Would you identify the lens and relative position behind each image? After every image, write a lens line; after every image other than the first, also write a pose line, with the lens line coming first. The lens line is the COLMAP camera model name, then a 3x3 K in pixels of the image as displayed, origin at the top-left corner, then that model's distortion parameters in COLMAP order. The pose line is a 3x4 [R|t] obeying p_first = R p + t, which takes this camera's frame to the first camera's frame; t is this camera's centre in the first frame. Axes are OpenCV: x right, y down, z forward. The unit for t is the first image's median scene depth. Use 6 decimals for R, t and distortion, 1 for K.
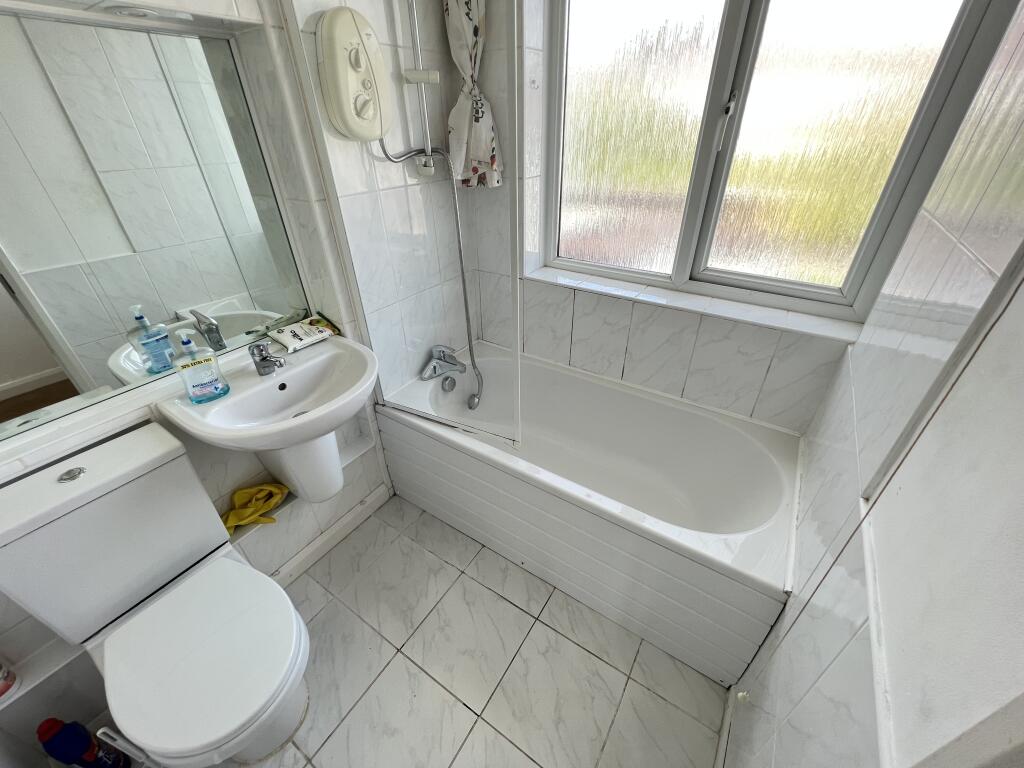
lens RADIAL K [[409.7, 0, 513.5], [0, 409.7, 384.0], [0, 0, 1]] dist [-0.002112, 0.001280]
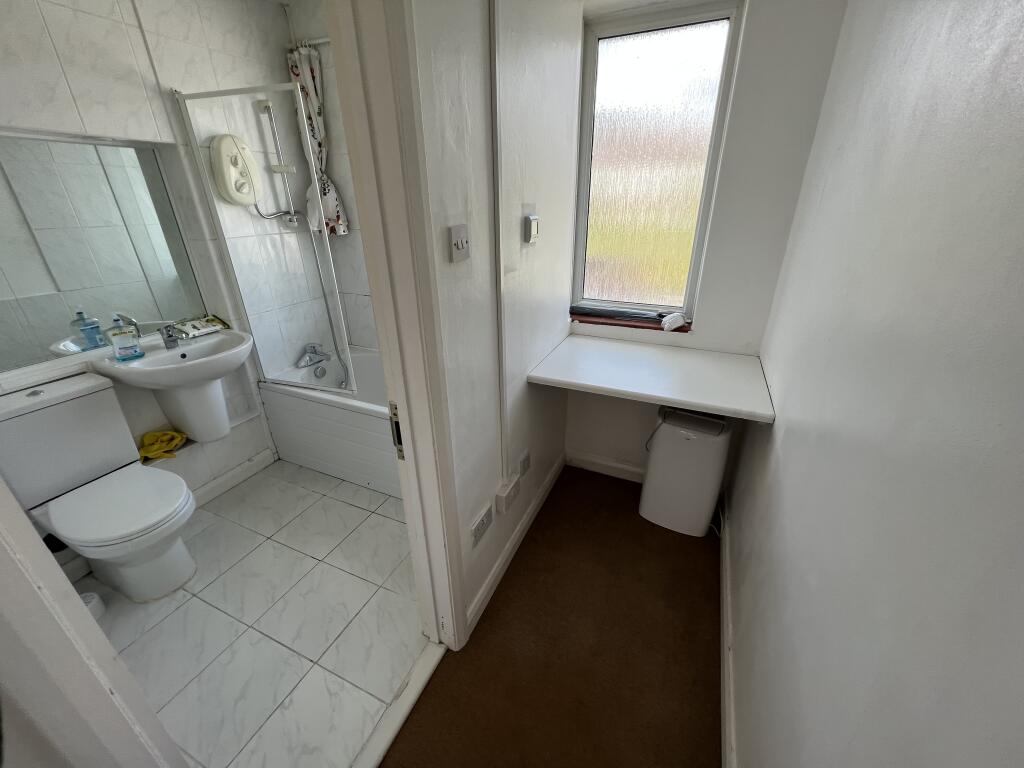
lens RADIAL K [[409.7, 0, 514.7], [0, 409.7, 384.0], [0, 0, 1]] dist [-0.002112, 0.001280]
pose [[0.987519, -0.059256, 0.145926, 0.385832], [0.079403, 0.987472, -0.136360, 0.380551], [-0.136018, 0.146246, 0.979853, -0.585011]]
